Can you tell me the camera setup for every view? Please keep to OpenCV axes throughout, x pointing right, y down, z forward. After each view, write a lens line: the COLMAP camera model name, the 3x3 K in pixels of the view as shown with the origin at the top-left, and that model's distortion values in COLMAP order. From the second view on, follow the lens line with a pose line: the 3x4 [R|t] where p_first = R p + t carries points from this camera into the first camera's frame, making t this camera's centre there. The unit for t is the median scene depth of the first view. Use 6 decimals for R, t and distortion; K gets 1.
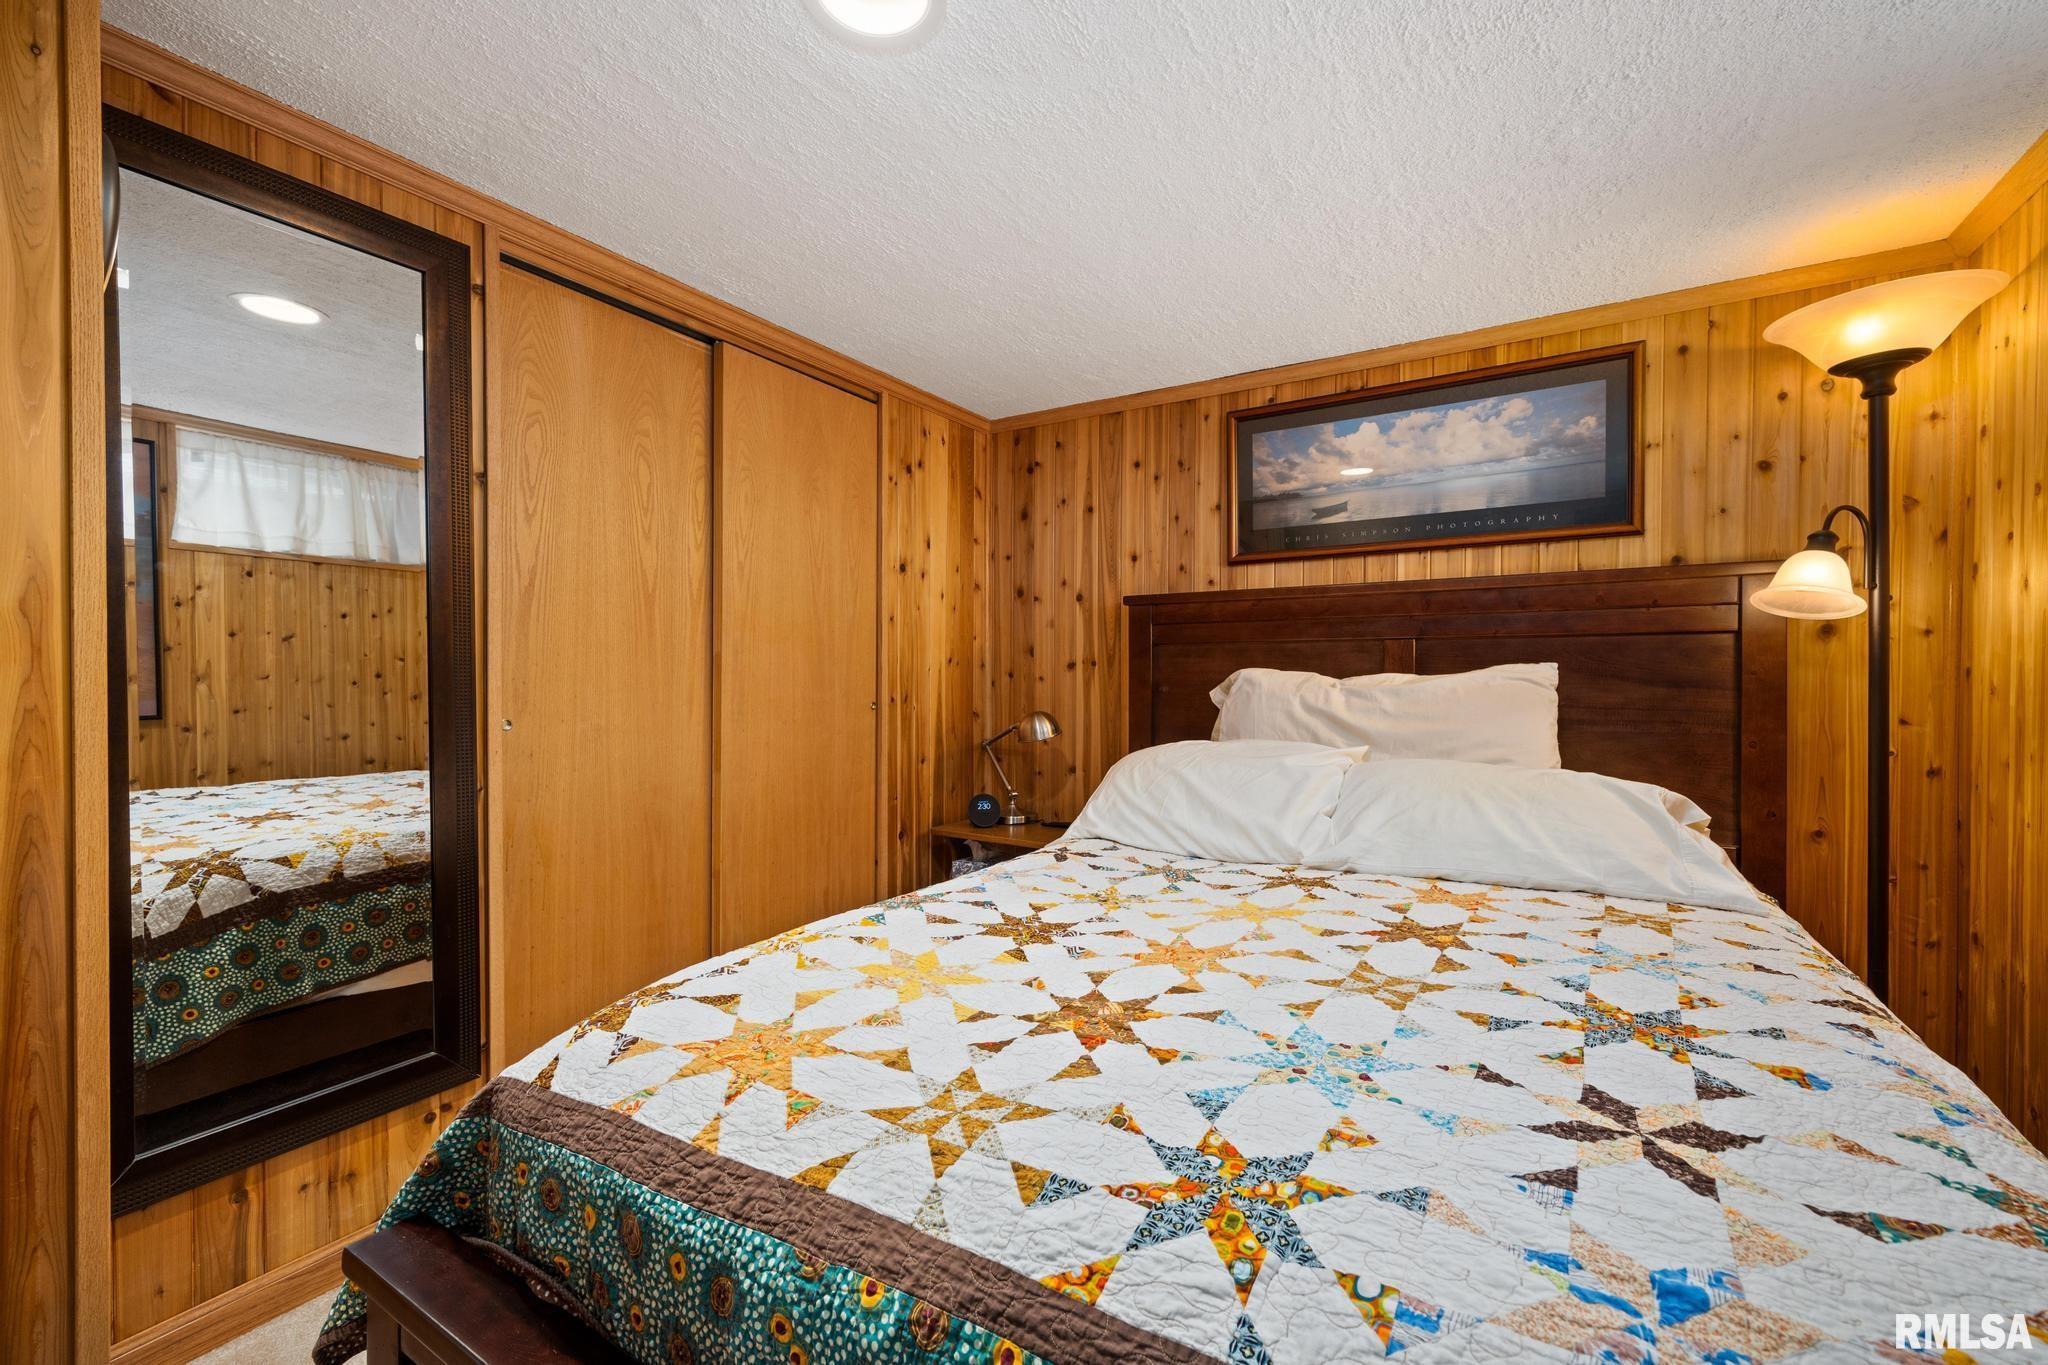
lens RADIAL K [[860.0, 0, 1025.8], [0, 860.0, 680.2], [0, 0, 1]] dist [0.007550, 0.000128]
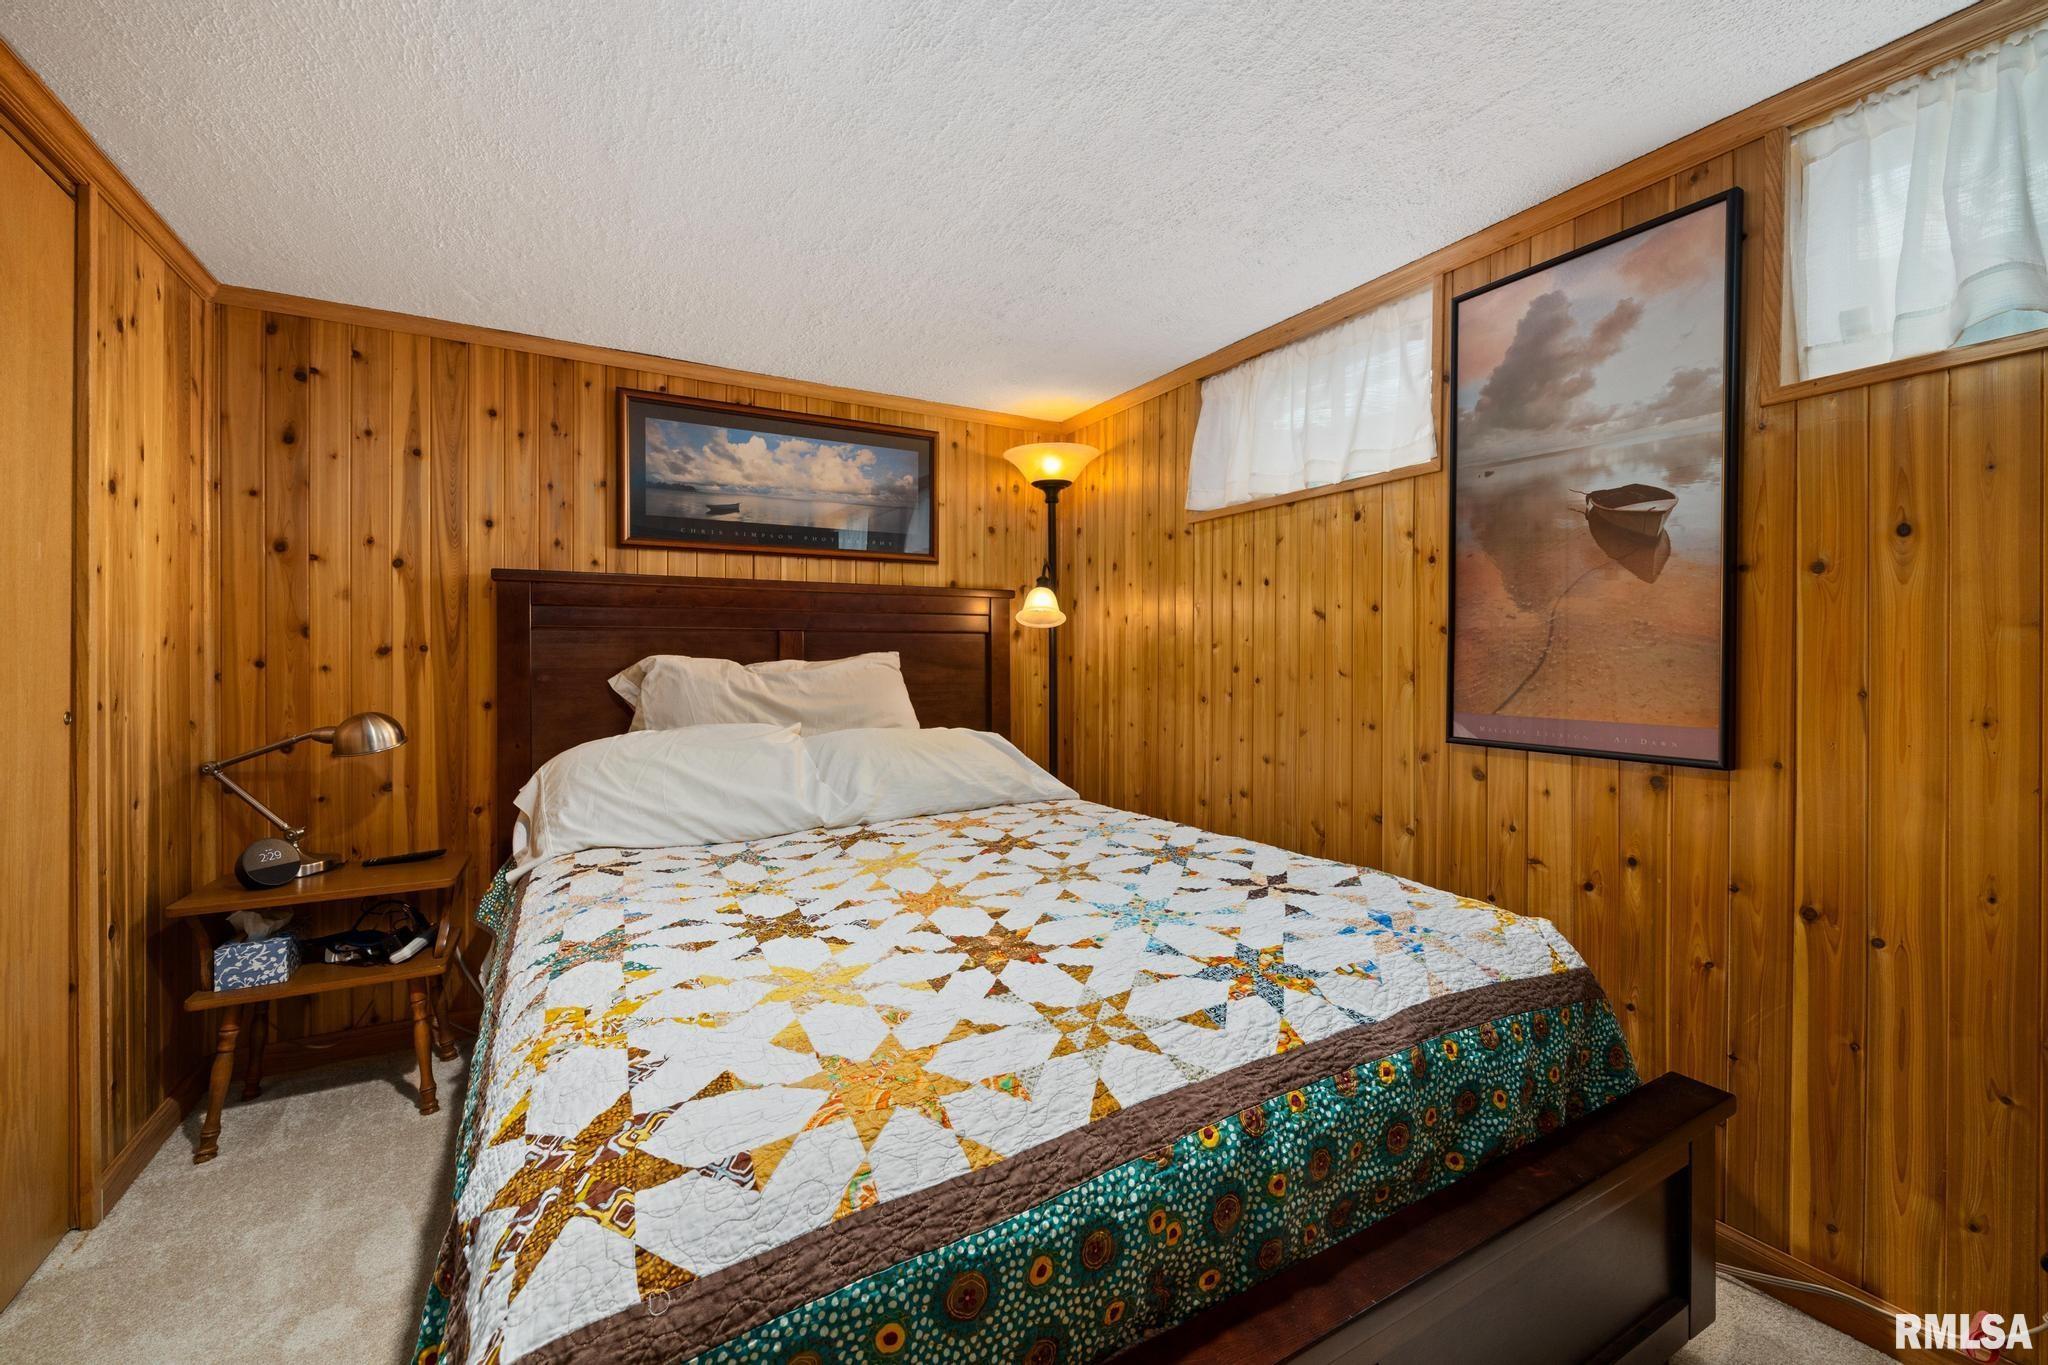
lens RADIAL K [[834.1, 0, 1019.7], [0, 834.1, 664.6], [0, 0, 1]] dist [-0.001957, -0.000052]
pose [[0.467568, -0.007610, 0.883924, -0.432442], [0.010354, 0.999941, 0.003131, -0.001843], [-0.883896, 0.007688, 0.467619, 0.202125]]
